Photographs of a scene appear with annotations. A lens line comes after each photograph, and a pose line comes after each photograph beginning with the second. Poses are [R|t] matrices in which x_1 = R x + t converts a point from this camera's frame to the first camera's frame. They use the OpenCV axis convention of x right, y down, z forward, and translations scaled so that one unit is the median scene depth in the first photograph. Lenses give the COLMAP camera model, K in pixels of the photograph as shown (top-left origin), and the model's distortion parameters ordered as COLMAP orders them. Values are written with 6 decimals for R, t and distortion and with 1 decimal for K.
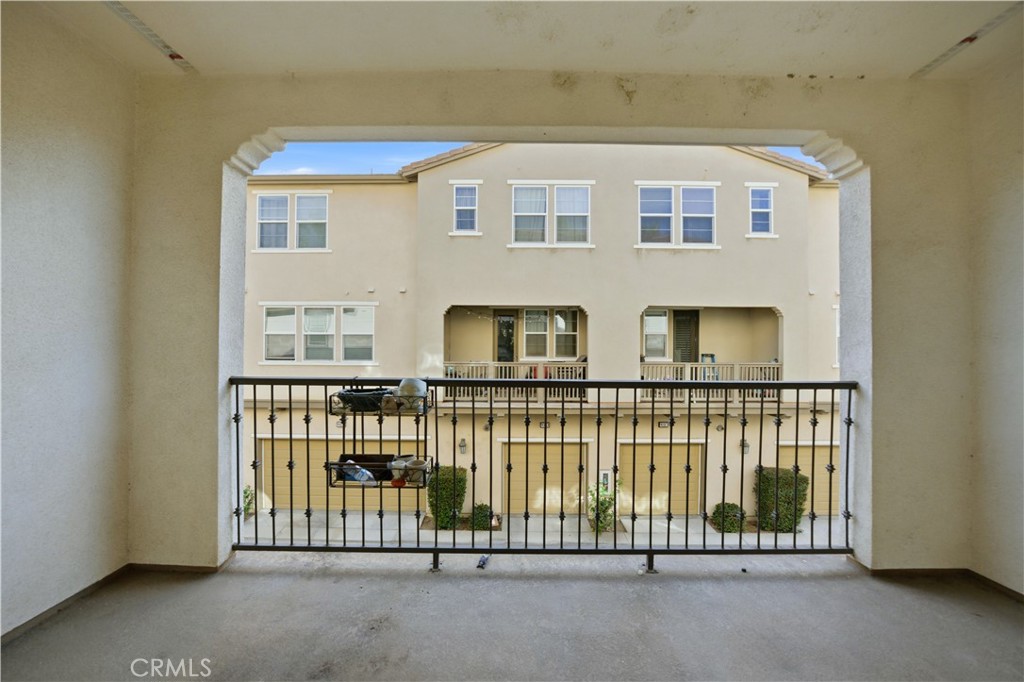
lens RADIAL K [[398.0, 0, 513.5], [0, 398.0, 343.5], [0, 0, 1]] dist [0.000904, 0.000043]
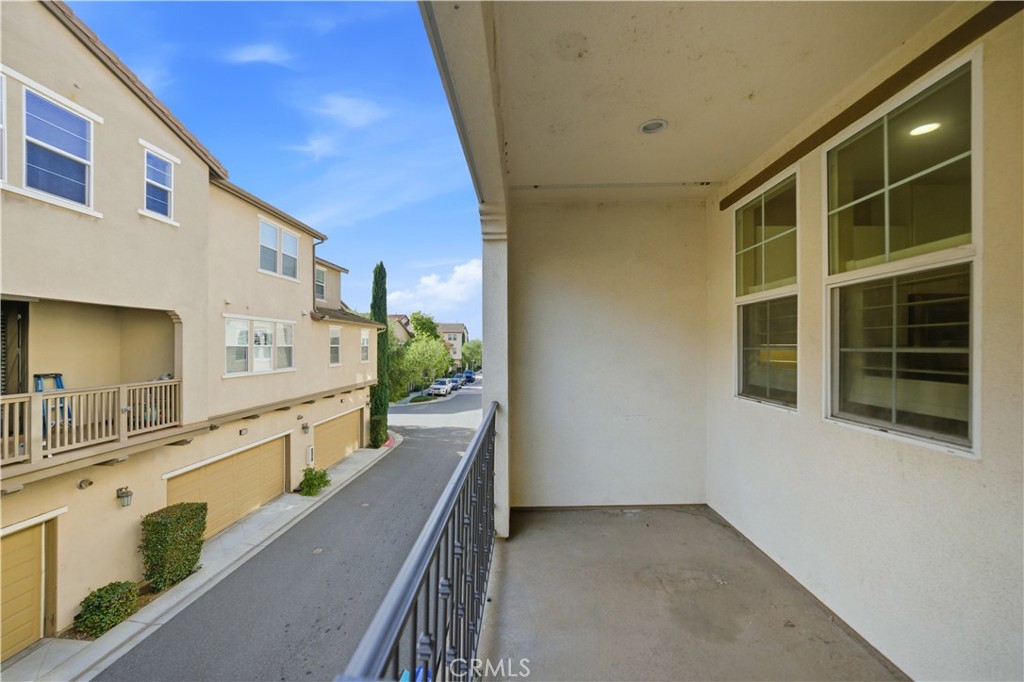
lens RADIAL K [[398.0, 0, 513.5], [0, 398.0, 344.5], [0, 0, 1]] dist [0.000904, 0.000043]
pose [[0.015148, -0.006054, 0.999867, -0.141643], [-0.003677, 0.999975, 0.006110, -0.030936], [-0.999879, -0.003769, 0.015125, 0.292734]]
